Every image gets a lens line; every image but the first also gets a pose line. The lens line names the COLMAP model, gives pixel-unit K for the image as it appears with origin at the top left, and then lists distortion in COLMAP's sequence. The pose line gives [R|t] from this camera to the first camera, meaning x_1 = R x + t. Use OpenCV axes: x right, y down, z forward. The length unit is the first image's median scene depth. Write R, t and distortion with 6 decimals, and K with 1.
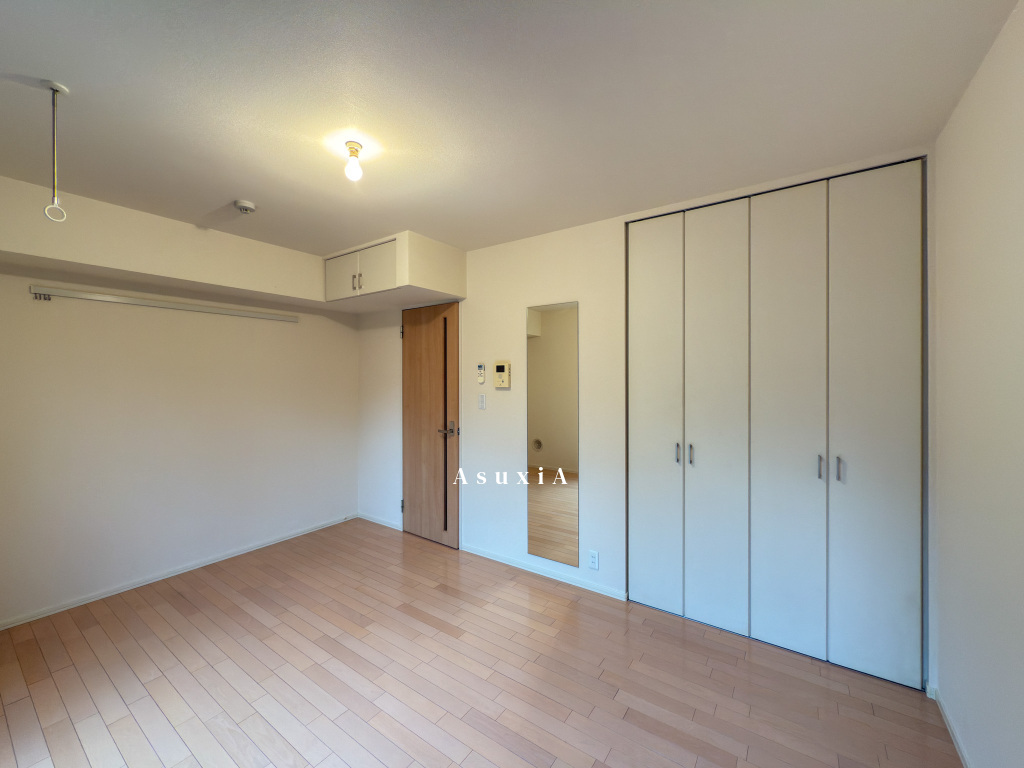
lens RADIAL K [[408.2, 0, 509.9], [0, 408.2, 378.6], [0, 0, 1]] dist [0.000573, -0.000038]
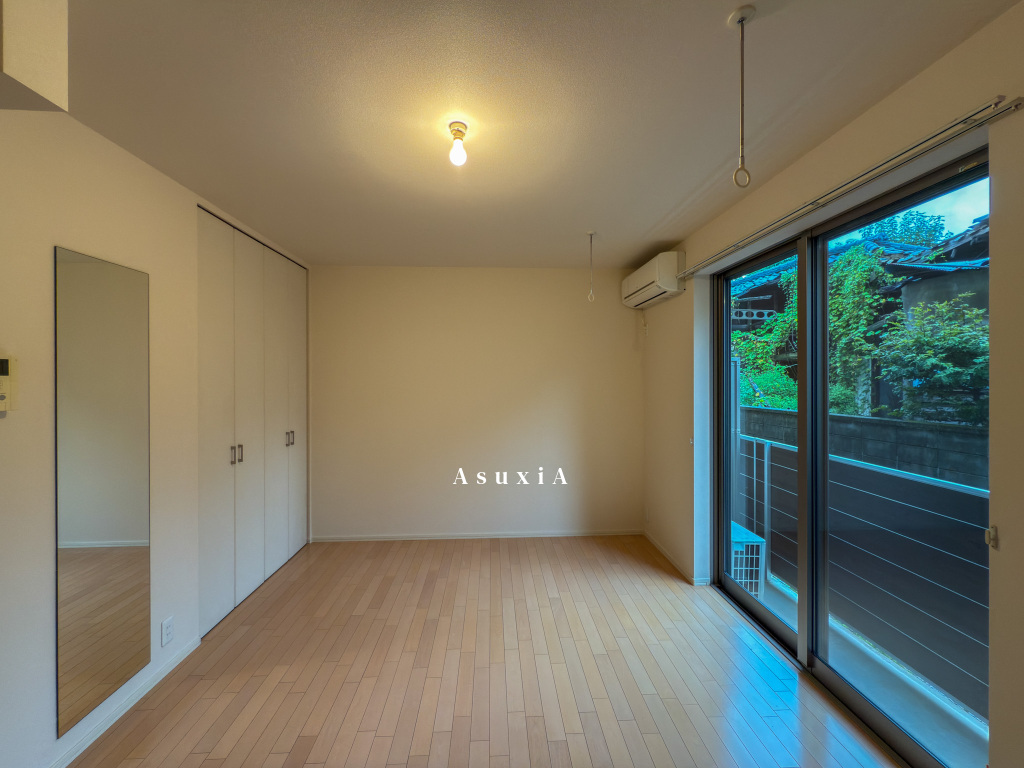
lens RADIAL K [[408.2, 0, 509.9], [0, 408.2, 378.6], [0, 0, 1]] dist [0.000573, -0.000038]
pose [[-0.604943, 0.002431, 0.796265, -0.632668], [0.007596, 0.999967, 0.002718, -0.008678], [-0.796233, 0.007693, -0.604942, 0.788853]]
